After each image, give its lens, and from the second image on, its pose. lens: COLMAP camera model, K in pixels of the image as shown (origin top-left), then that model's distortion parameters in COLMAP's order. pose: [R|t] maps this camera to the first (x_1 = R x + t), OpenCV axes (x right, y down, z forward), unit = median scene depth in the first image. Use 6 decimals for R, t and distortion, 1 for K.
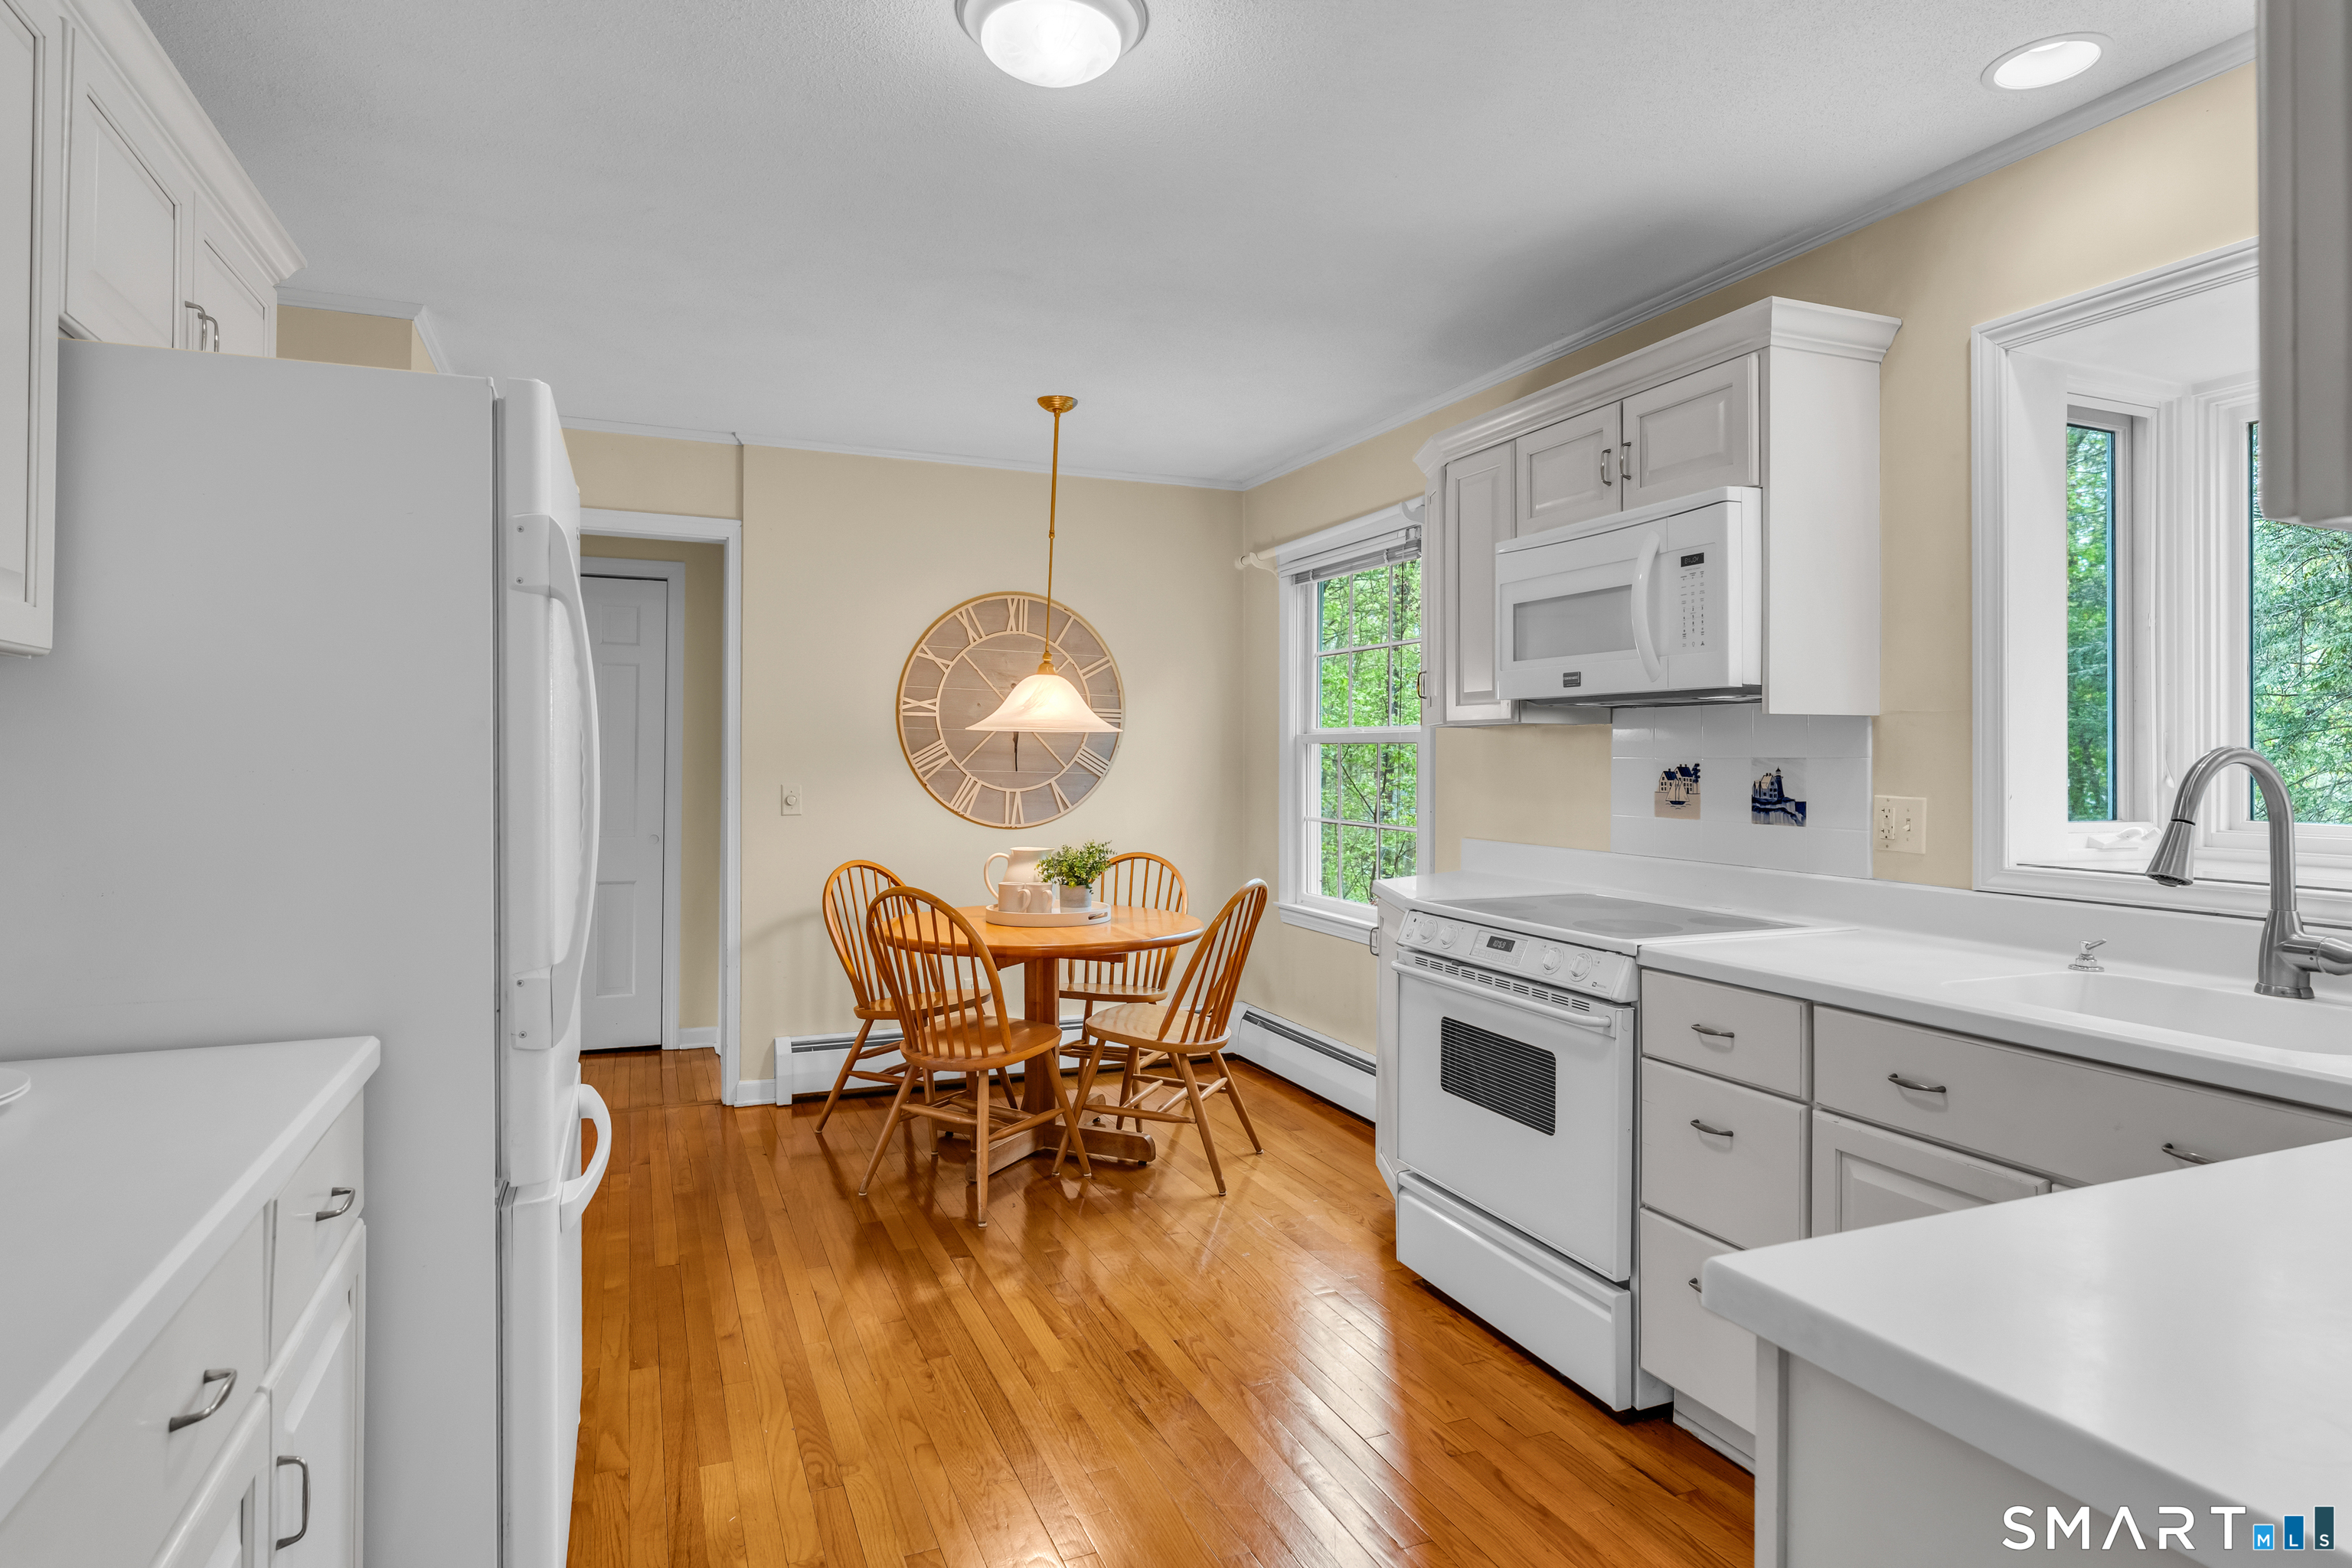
lens RADIAL K [[1244.9, 0, 1175.2], [0, 1244.9, 760.6], [0, 0, 1]] dist [0.003620, 0.000082]
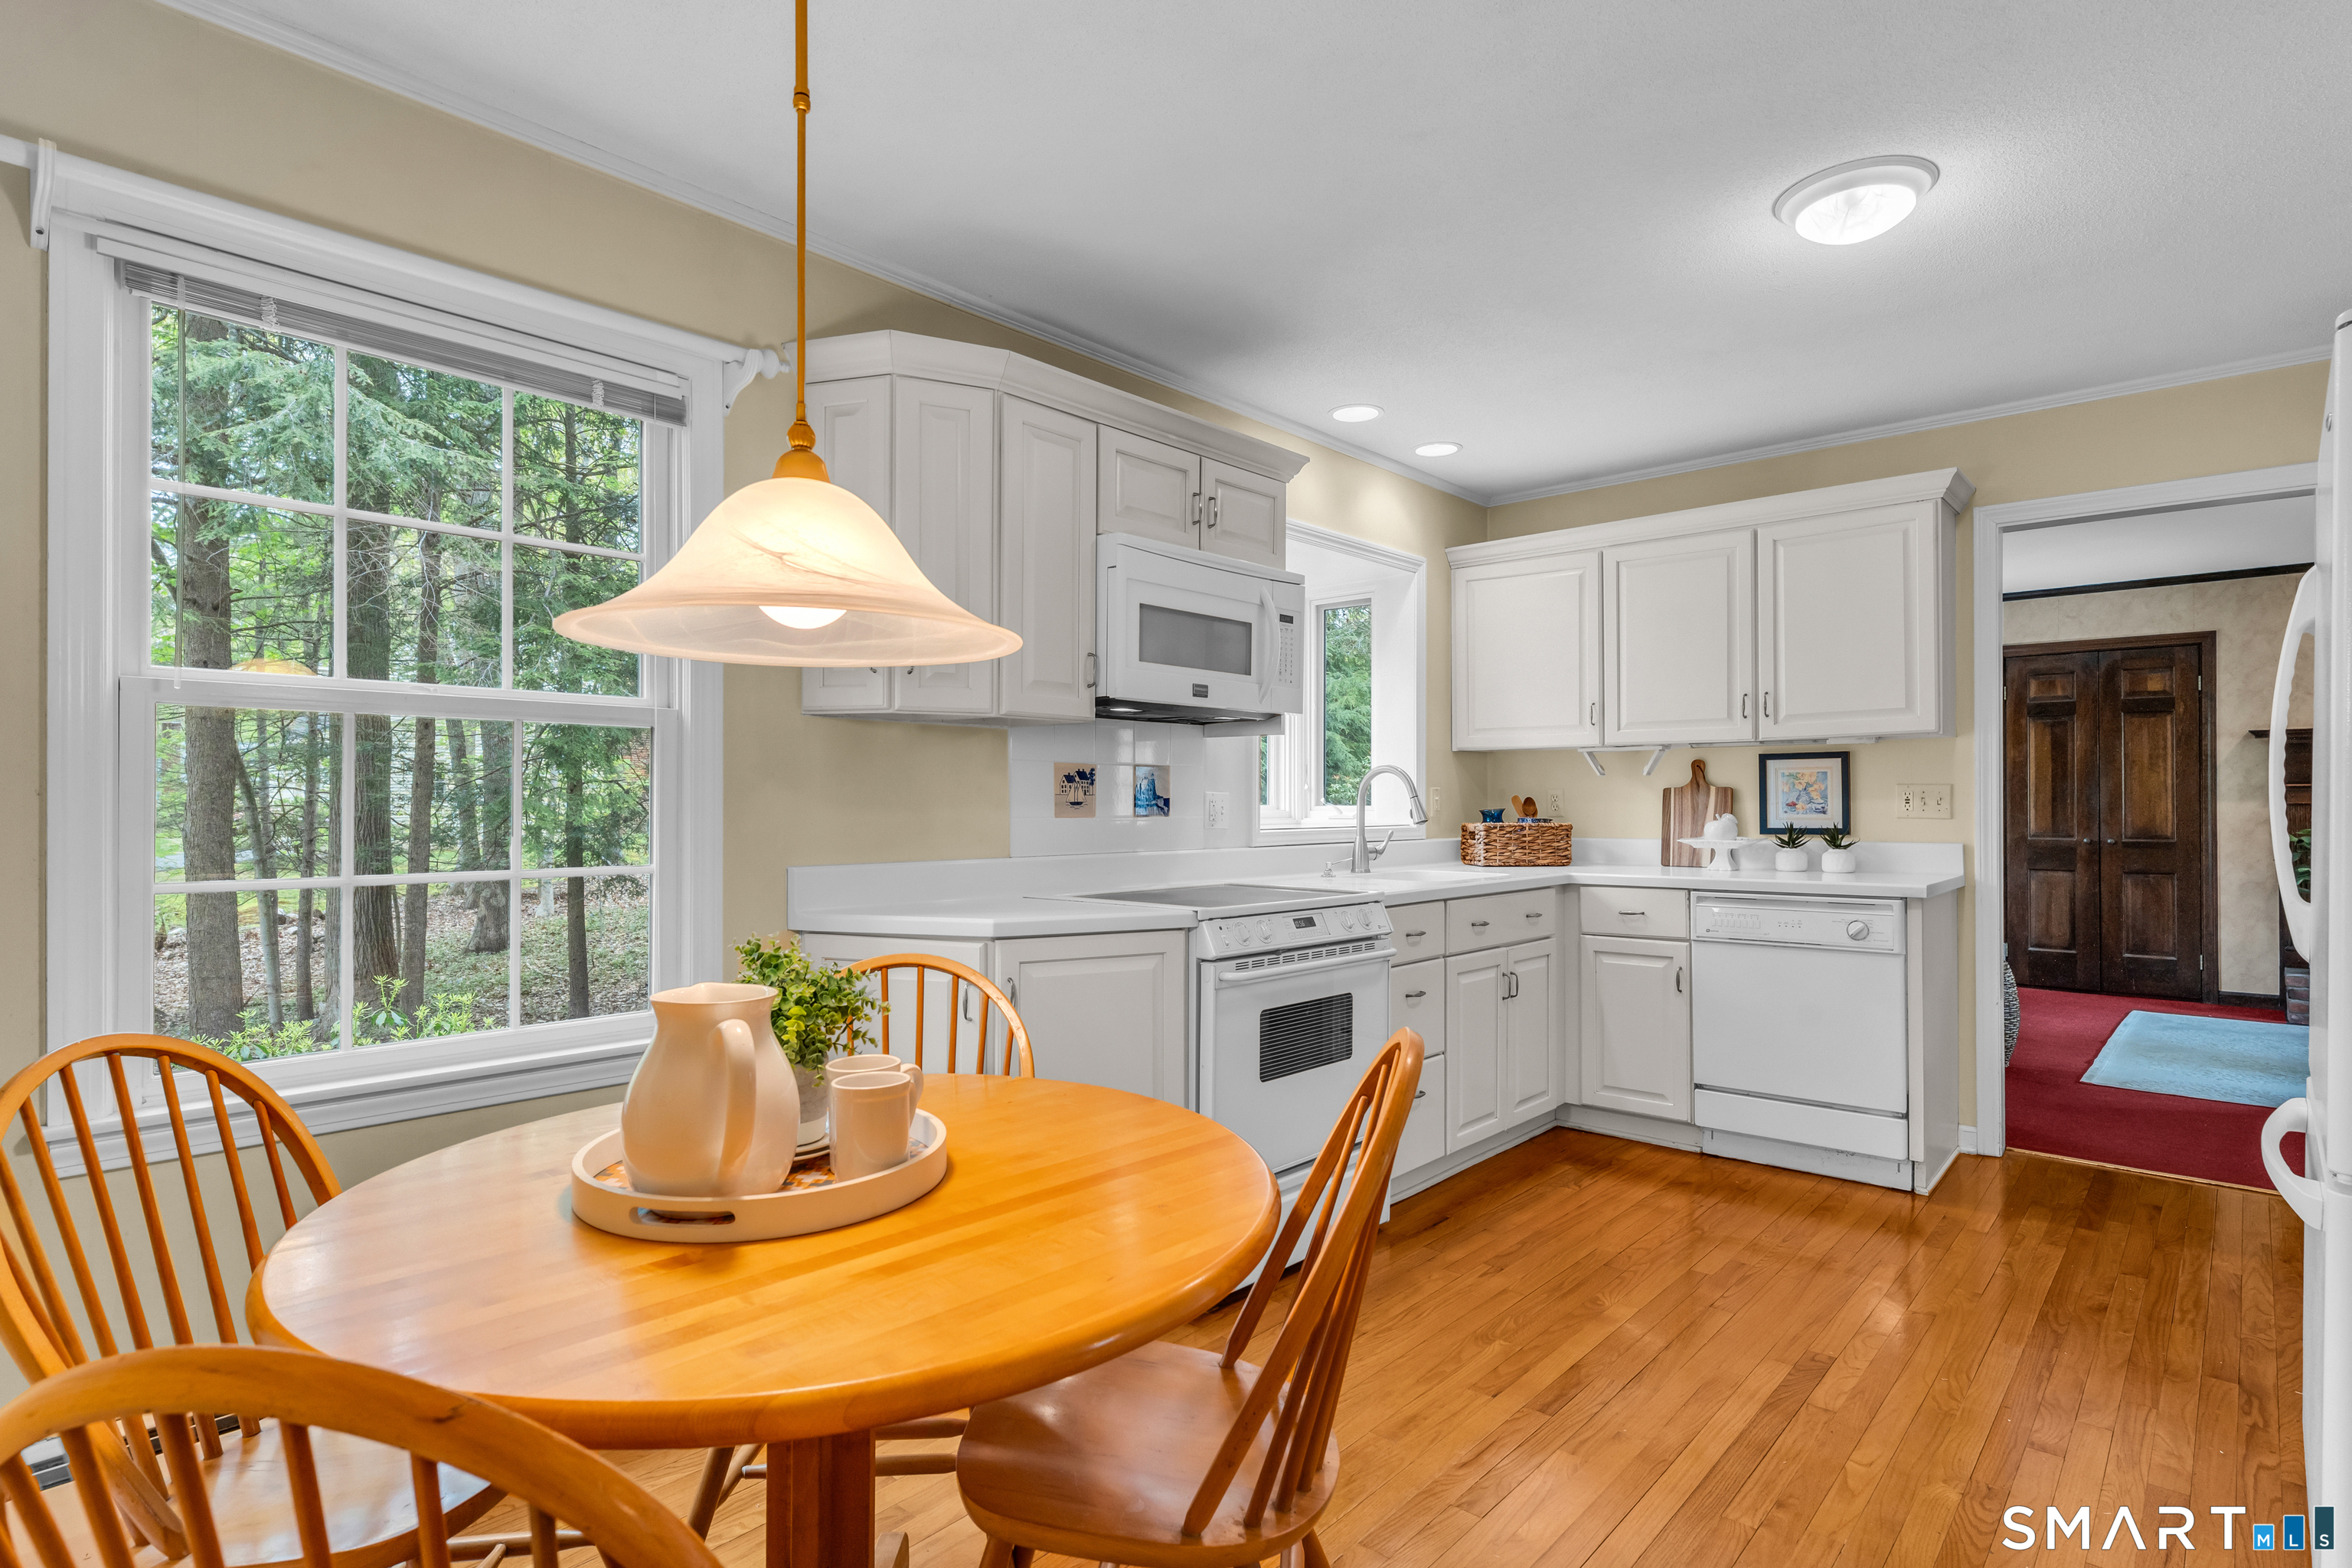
lens RADIAL K [[1244.9, 0, 1191.9], [0, 1244.9, 793.3], [0, 0, 1]] dist [0.003620, 0.000082]
pose [[-0.435699, -0.001640, 0.900091, -0.701622], [-0.001342, 0.999998, 0.001173, 0.025957], [-0.900091, -0.000697, -0.435701, 1.539006]]
